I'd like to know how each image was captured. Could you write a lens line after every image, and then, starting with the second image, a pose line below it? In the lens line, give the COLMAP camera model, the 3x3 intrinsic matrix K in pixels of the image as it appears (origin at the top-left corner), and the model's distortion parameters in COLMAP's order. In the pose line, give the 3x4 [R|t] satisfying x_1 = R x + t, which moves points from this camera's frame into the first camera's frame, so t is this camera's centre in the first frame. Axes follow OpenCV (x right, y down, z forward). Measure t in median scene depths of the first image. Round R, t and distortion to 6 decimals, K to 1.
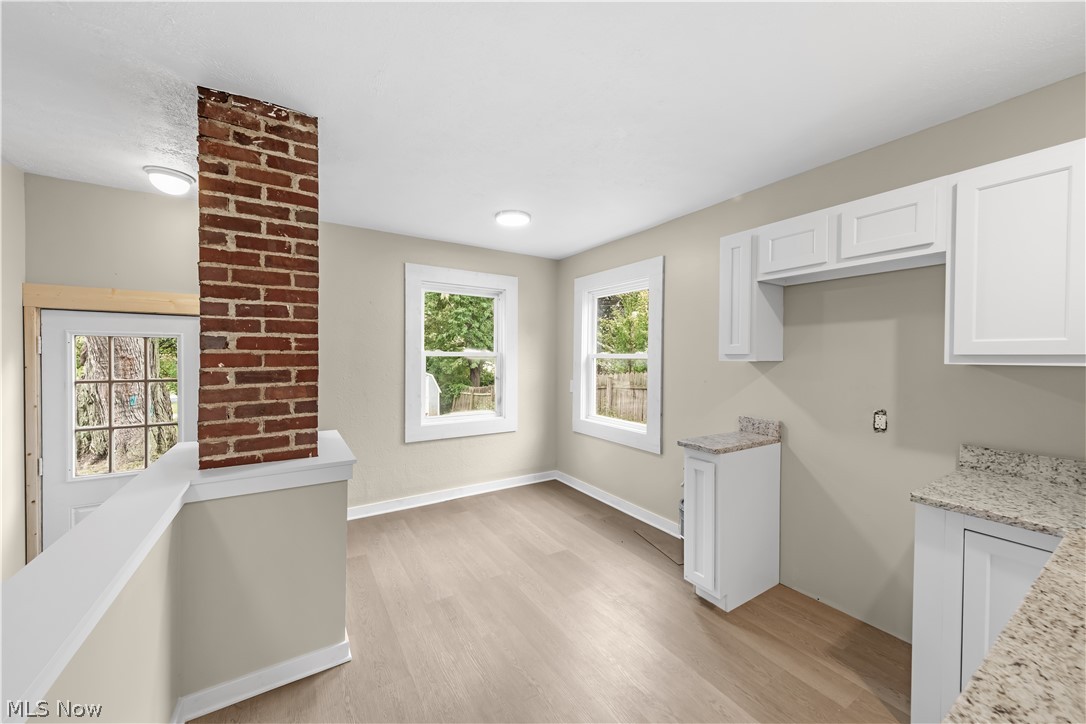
lens RADIAL K [[401.5, 0, 543.0], [0, 401.5, 362.0], [0, 0, 1]] dist [0.000174, -0.000014]
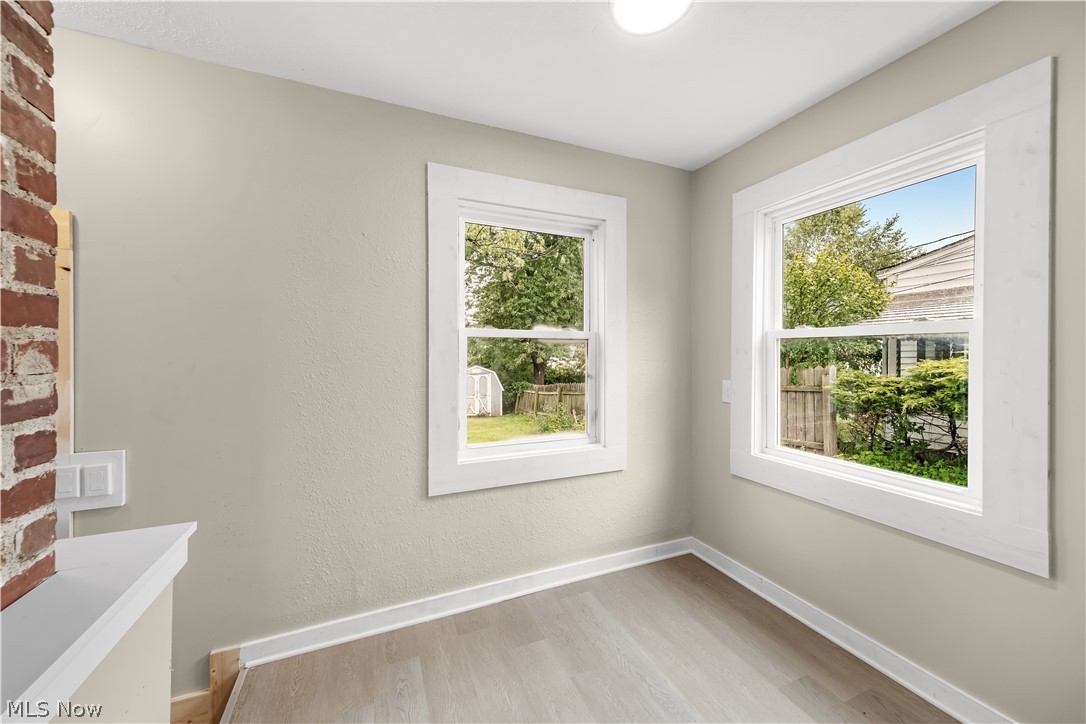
lens RADIAL K [[404.9, 0, 546.8], [0, 404.9, 354.8], [0, 0, 1]] dist [-0.000565, -0.000099]
pose [[0.989405, -0.005654, -0.145073, -0.093675], [0.004121, 0.999932, -0.010868, 0.015823], [0.145125, 0.010155, 0.989361, 0.425587]]
